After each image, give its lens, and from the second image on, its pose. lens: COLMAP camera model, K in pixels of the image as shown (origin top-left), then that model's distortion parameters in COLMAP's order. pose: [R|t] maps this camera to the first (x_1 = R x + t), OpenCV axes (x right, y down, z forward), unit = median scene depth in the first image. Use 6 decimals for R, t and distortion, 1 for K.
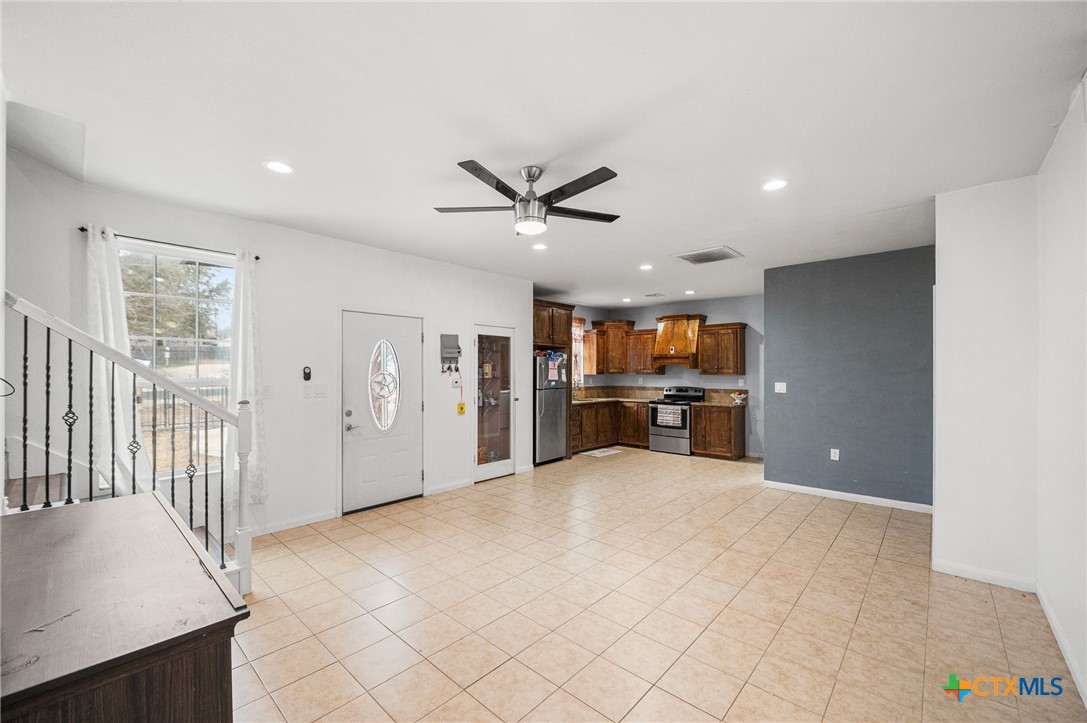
lens RADIAL K [[432.3, 0, 533.7], [0, 432.3, 367.0], [0, 0, 1]] dist [0.001949, -0.000013]
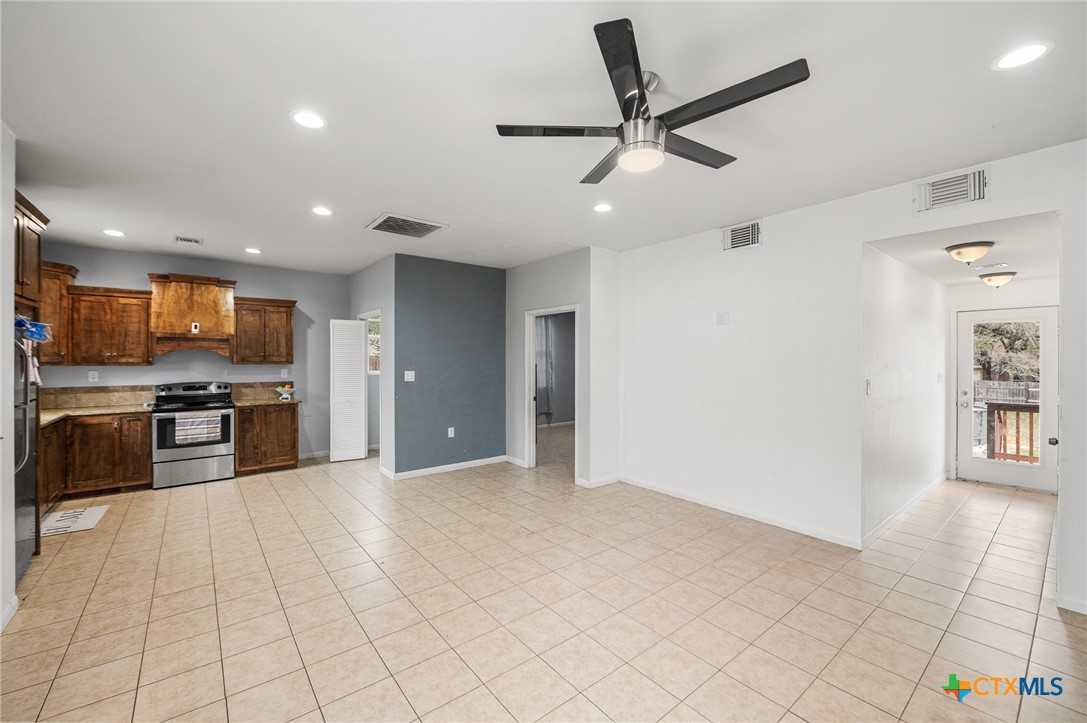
lens RADIAL K [[442.6, 0, 537.6], [0, 442.6, 352.6], [0, 0, 1]] dist [-0.004918, -0.000078]
pose [[0.158356, 0.011475, 0.987315, -0.281956], [-0.008179, 0.999913, -0.010309, 0.001607], [-0.987348, -0.006443, 0.158437, 0.397456]]
